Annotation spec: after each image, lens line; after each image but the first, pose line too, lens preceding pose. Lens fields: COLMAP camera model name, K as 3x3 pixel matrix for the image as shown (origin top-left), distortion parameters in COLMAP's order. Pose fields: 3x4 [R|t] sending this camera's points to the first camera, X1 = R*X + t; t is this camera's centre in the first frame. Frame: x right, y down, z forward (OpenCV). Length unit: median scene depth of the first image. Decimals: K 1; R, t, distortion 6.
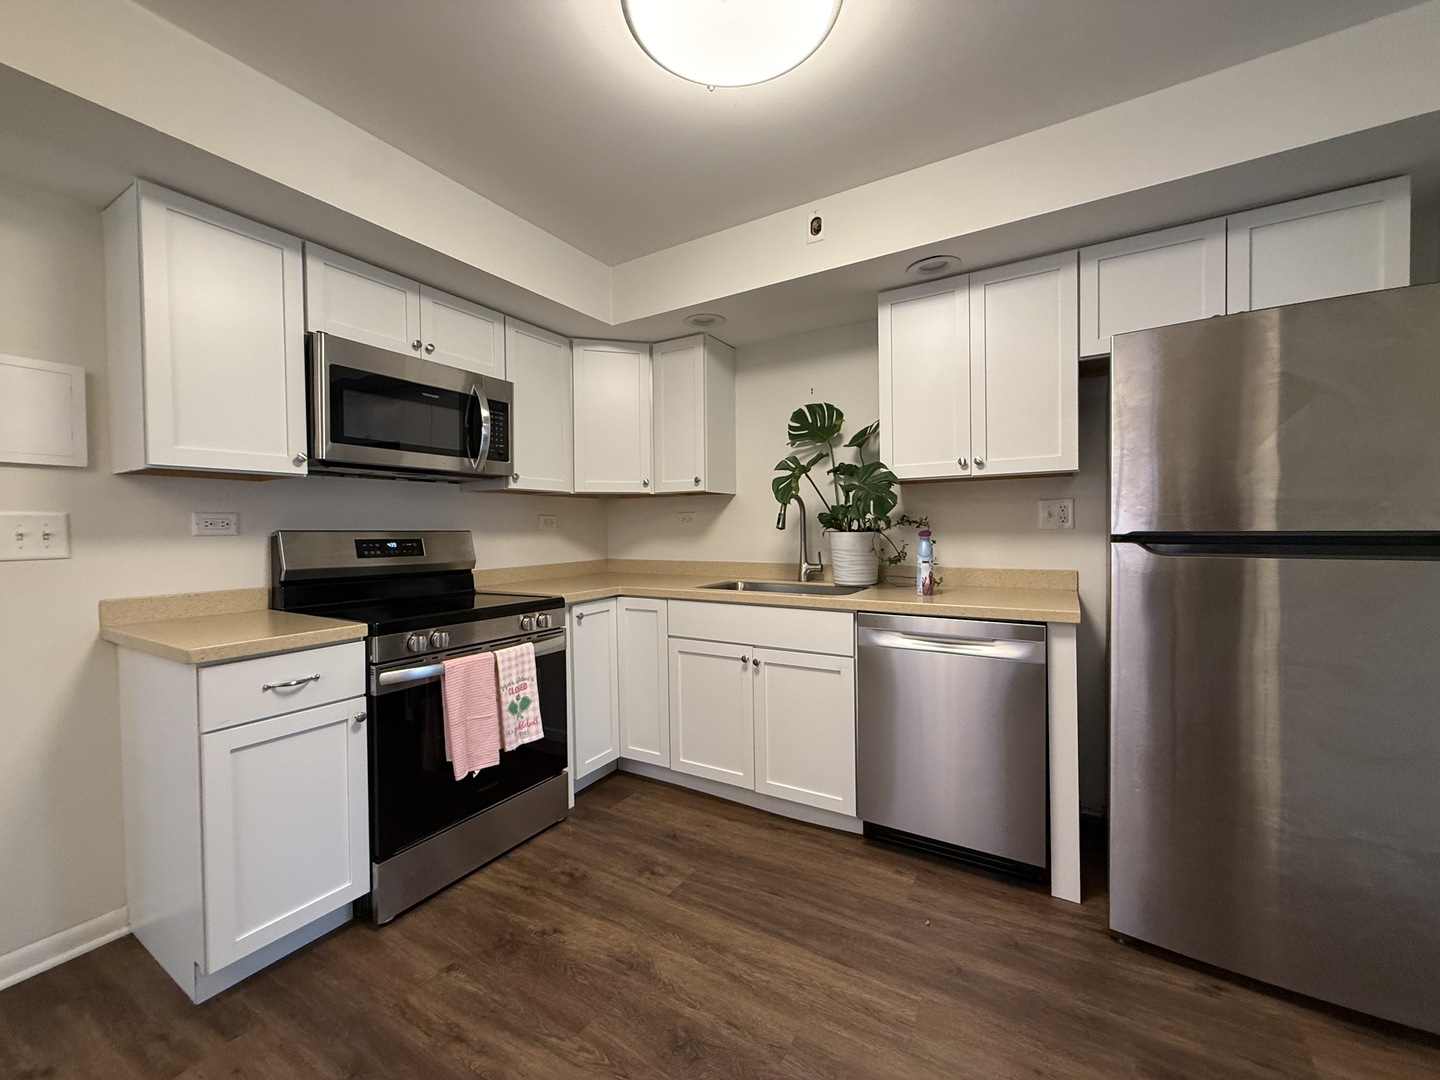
lens RADIAL K [[578.8, 0, 707.2], [0, 578.8, 539.5], [0, 0, 1]] dist [0.001720, 0.000185]
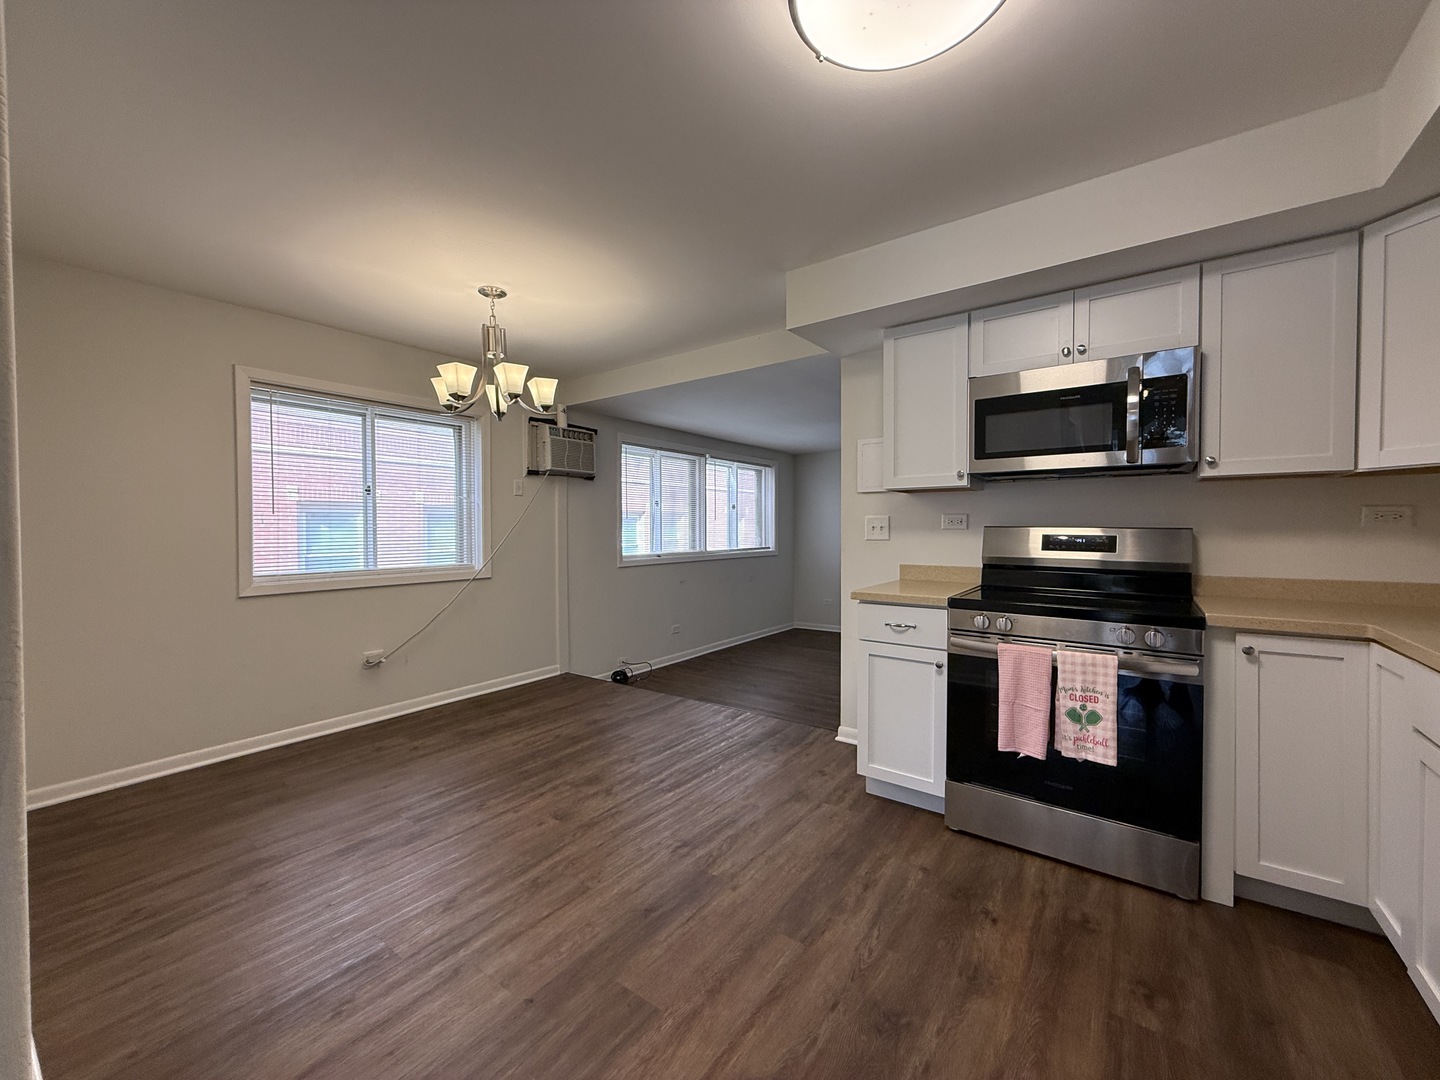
lens RADIAL K [[573.3, 0, 719.4], [0, 573.3, 536.5], [0, 0, 1]] dist [0.000612, 0.000273]
pose [[-0.082529, 0.029890, -0.996140, 0.645227], [-0.016973, 0.999363, 0.031393, -0.022701], [0.996444, 0.019498, -0.081969, 0.490628]]
